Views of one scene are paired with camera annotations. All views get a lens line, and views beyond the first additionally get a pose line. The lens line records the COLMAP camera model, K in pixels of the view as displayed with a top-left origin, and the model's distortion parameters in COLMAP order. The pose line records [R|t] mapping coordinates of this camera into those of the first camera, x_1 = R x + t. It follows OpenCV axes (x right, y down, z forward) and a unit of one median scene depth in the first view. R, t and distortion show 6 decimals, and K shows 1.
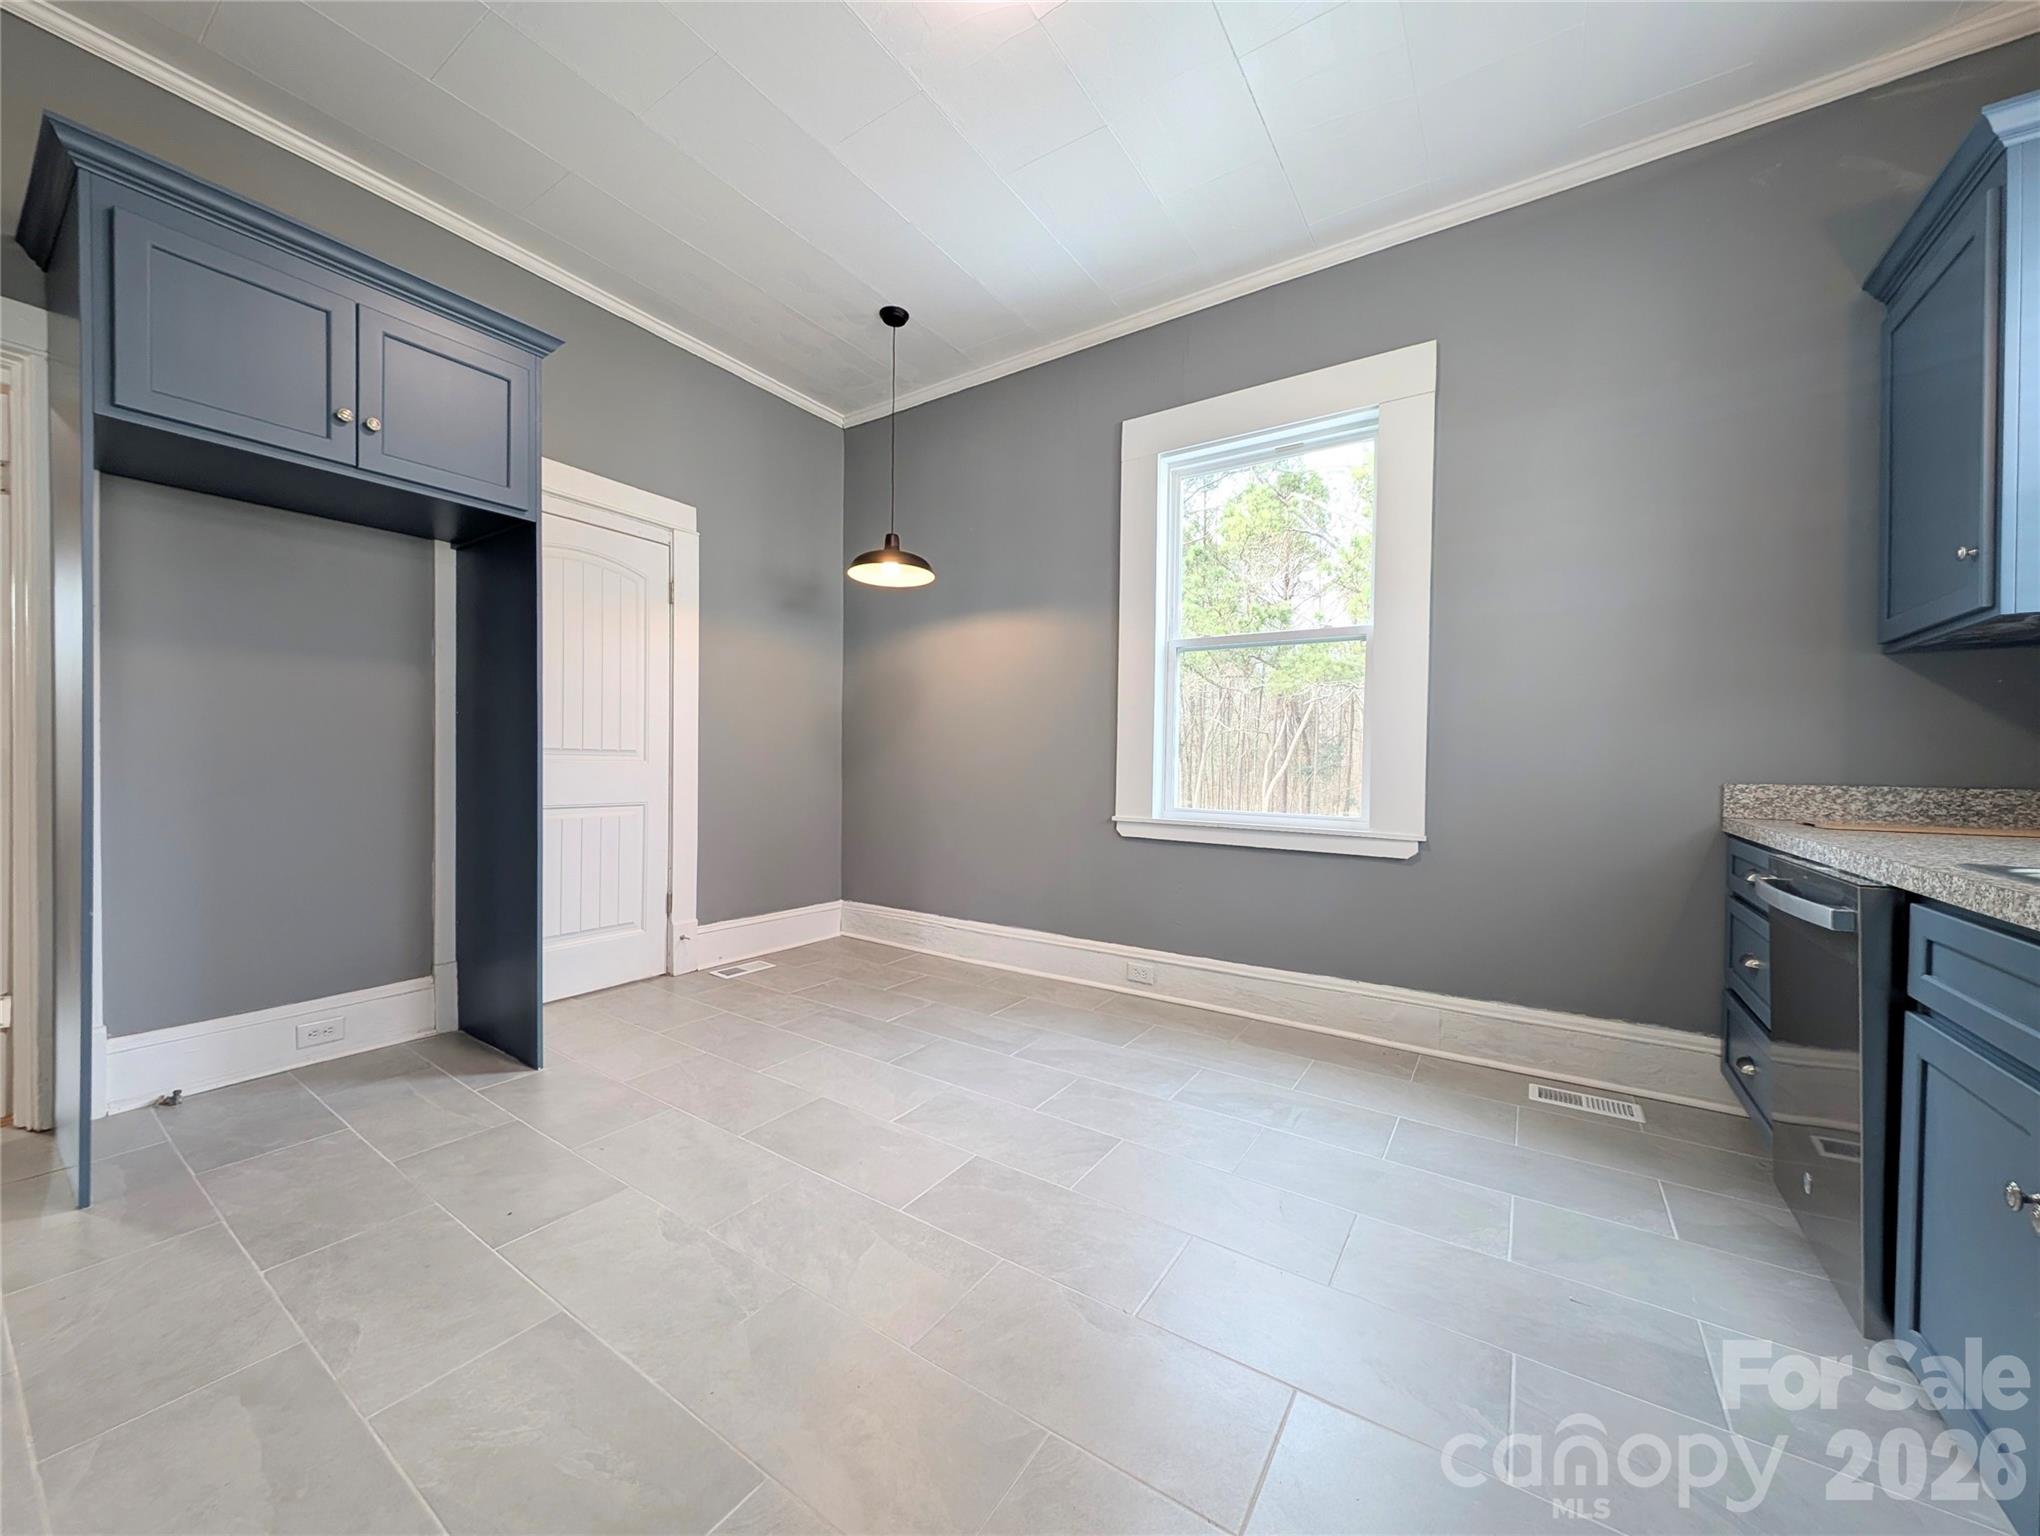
lens RADIAL K [[767.1, 0, 1017.0], [0, 767.1, 771.3], [0, 0, 1]] dist [0.011070, -0.000349]
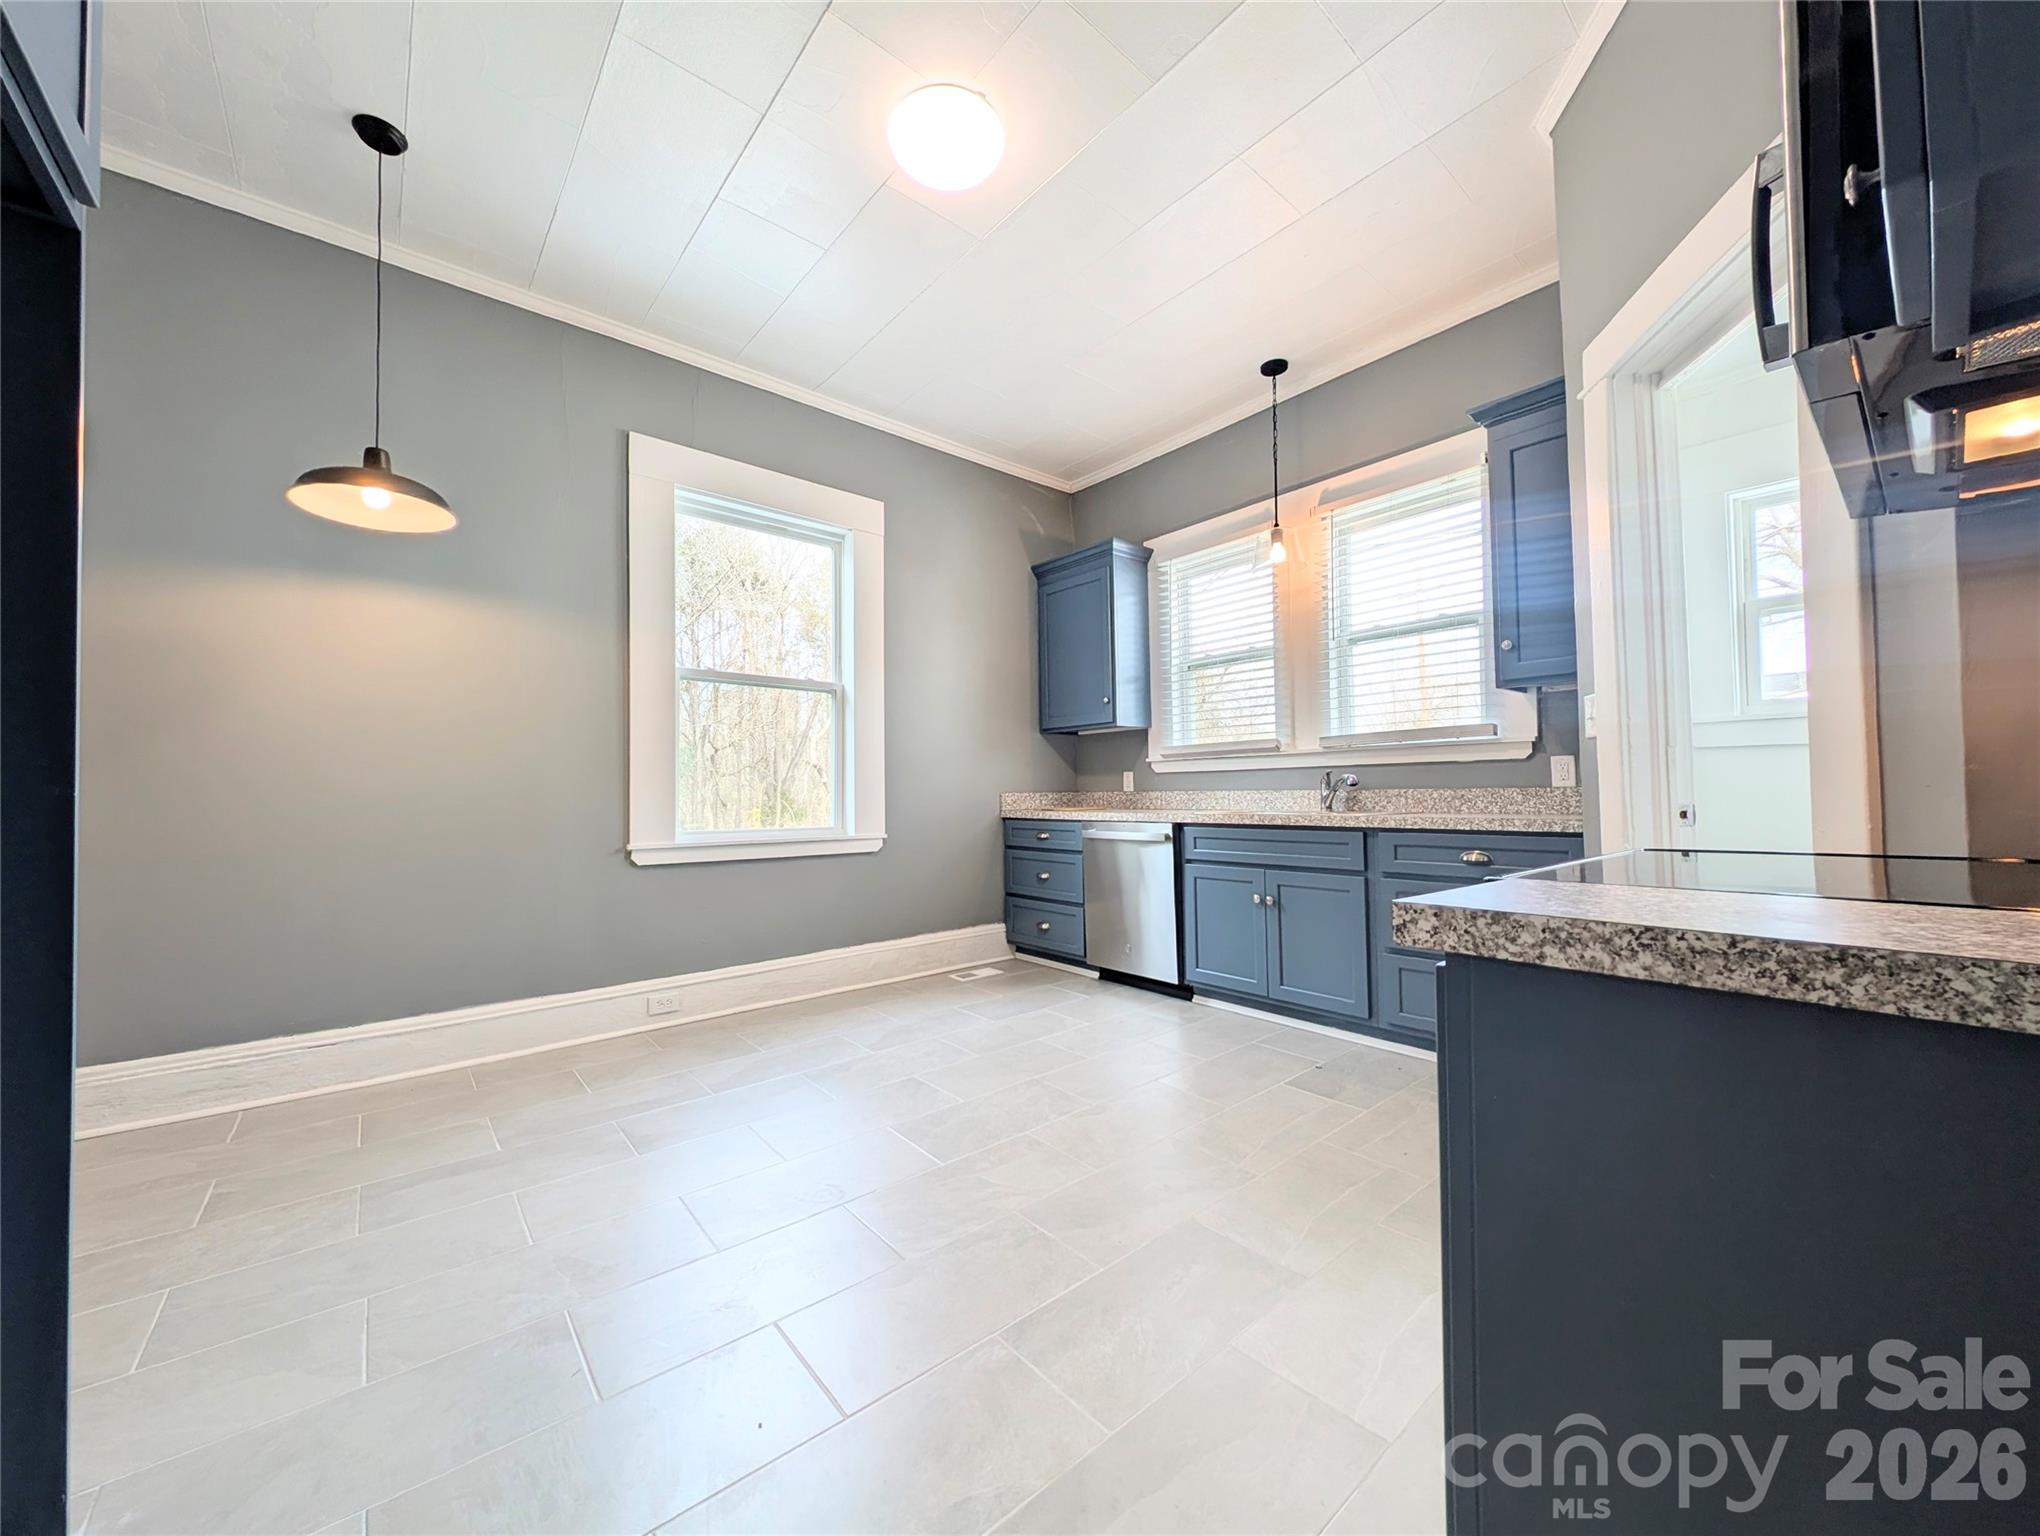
lens RADIAL K [[767.1, 0, 1017.0], [0, 767.1, 771.3], [0, 0, 1]] dist [0.011070, -0.000349]
pose [[0.270958, 0.012960, 0.962504, -0.743329], [0.029337, 0.999334, -0.021715, 0.003691], [-0.962144, 0.034121, 0.270398, 0.333560]]
